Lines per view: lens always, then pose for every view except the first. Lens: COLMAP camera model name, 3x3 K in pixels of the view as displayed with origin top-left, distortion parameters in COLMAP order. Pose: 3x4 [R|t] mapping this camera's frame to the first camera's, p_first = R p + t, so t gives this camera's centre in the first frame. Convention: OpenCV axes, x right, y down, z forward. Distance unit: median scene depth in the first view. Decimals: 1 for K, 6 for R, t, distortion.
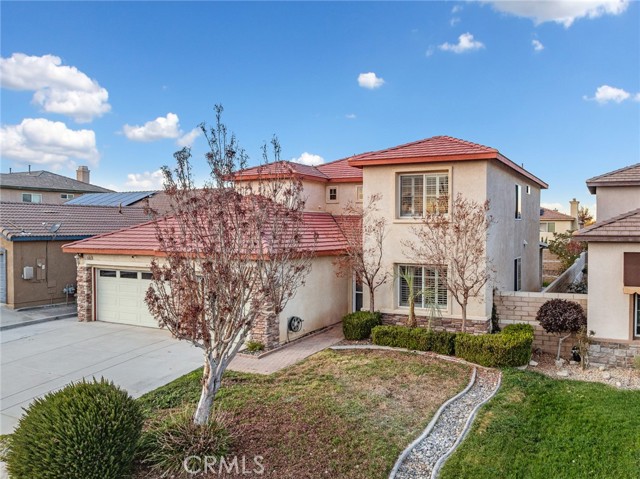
lens RADIAL K [[486.1, 0, 320.0], [0, 486.1, 239.5], [0, 0, 1]] dist [-0.034933, 0.000639]
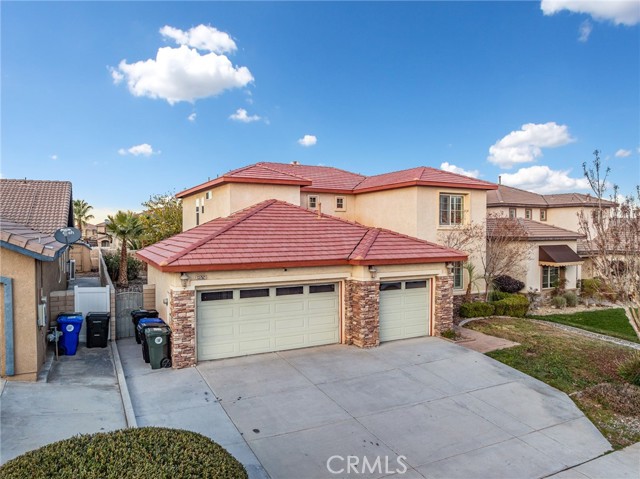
lens RADIAL K [[449.4, 0, 320.0], [0, 449.4, 239.5], [0, 0, 1]] dist [-0.031881, -0.001369]
pose [[0.593123, -0.017573, 0.804920, -0.924922], [0.017379, 0.999808, 0.009022, -0.021271], [-0.804924, 0.008637, 0.593315, 0.463525]]
